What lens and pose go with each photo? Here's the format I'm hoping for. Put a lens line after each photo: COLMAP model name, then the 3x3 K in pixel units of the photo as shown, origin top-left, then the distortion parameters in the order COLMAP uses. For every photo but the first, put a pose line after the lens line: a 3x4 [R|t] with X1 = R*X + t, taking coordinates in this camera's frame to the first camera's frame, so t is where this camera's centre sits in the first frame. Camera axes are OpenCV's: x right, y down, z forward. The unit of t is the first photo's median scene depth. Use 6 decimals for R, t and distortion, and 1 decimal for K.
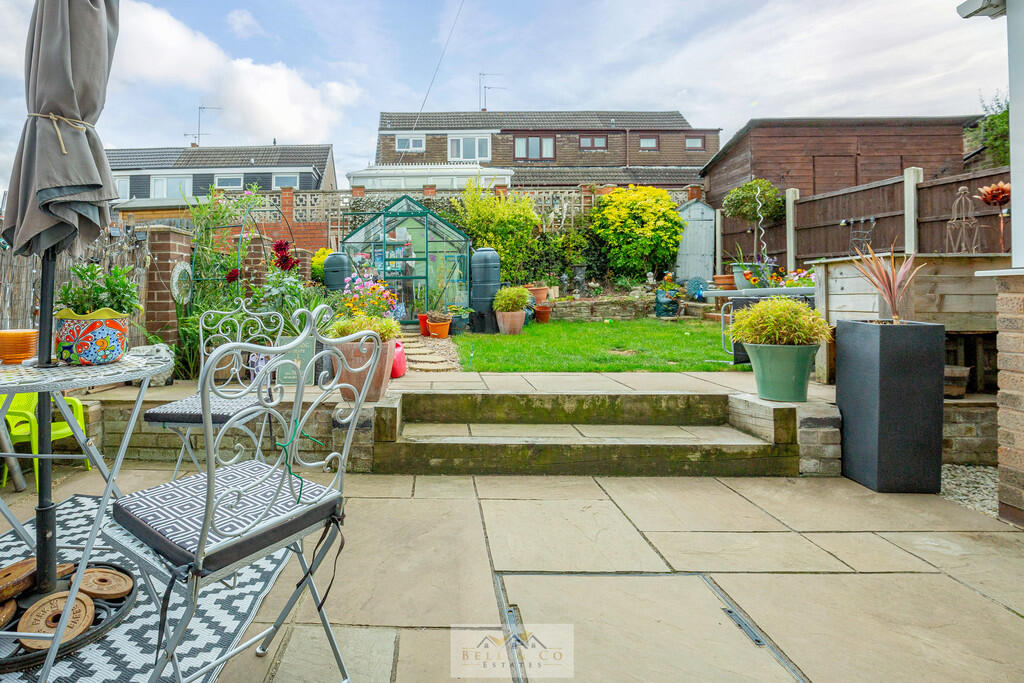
lens RADIAL K [[509.8, 0, 512.4], [0, 509.8, 291.7], [0, 0, 1]] dist [-0.022088, 0.000307]
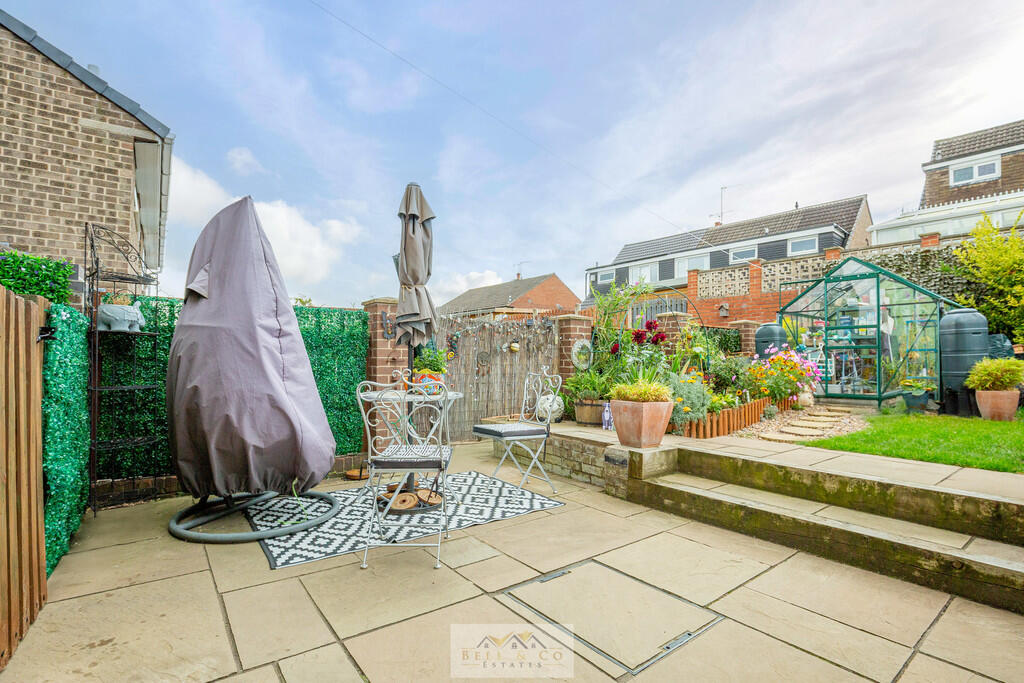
lens RADIAL K [[485.0, 0, 516.8], [0, 485.0, 372.6], [0, 0, 1]] dist [-0.040777, 0.000386]
pose [[0.638101, 0.030031, -0.769367, 0.414110], [-0.010728, 0.999489, 0.030116, -0.006844], [0.769878, -0.010964, 0.638097, -0.014182]]
